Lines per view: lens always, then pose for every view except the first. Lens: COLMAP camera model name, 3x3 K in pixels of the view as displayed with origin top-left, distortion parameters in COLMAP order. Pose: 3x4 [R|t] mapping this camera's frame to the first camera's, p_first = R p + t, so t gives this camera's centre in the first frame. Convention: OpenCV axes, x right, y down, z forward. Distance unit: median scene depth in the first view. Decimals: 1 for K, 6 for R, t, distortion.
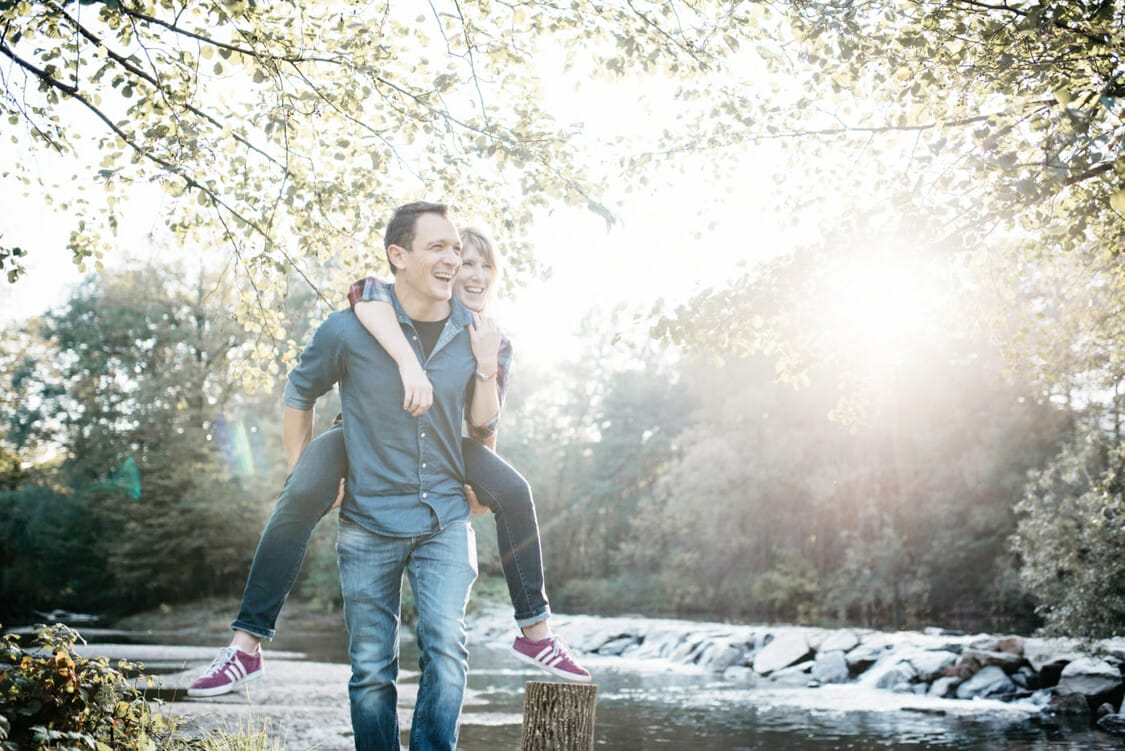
lens RADIAL K [[1097.0, 0, 557.4], [0, 1097.0, 377.4], [0, 0, 1]] dist [-0.031095, 0.000000]
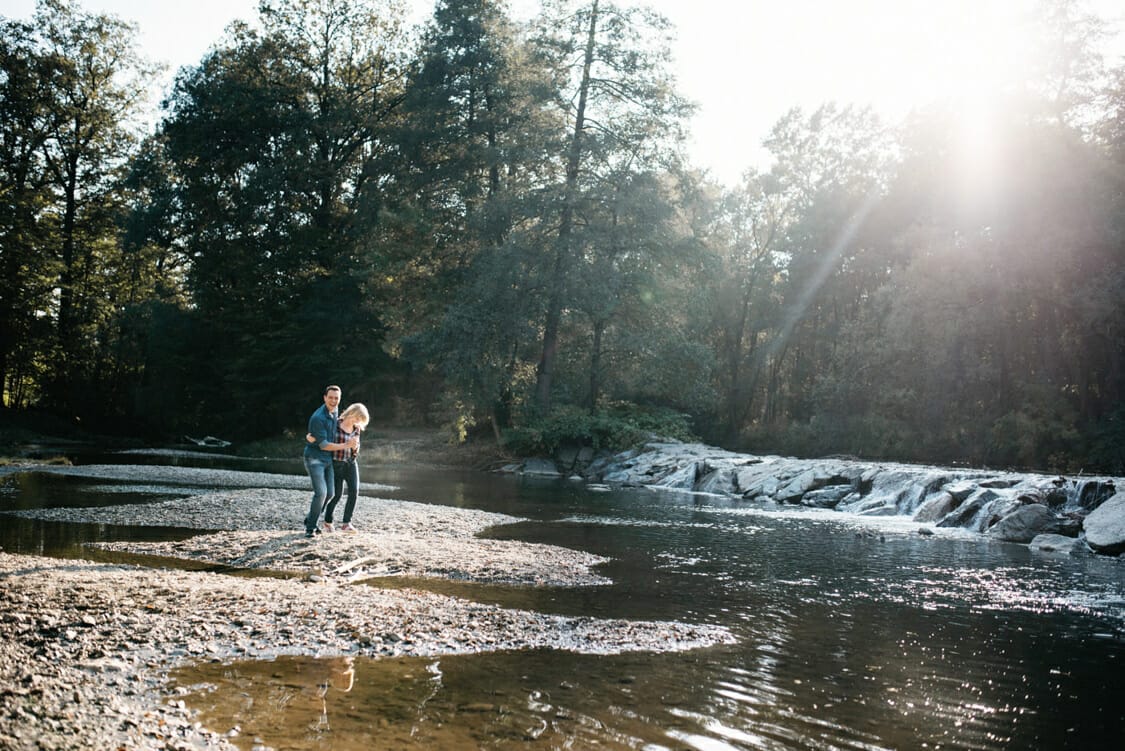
lens RADIAL K [[1124.3, 0, 561.5], [0, 1124.3, 367.3], [0, 0, 1]] dist [-0.057305, 0.000000]
pose [[0.987565, 0.027550, -0.154778, -0.004670], [-0.007365, 0.991552, 0.129499, 0.063819], [0.157038, -0.126749, 0.979425, 0.244806]]
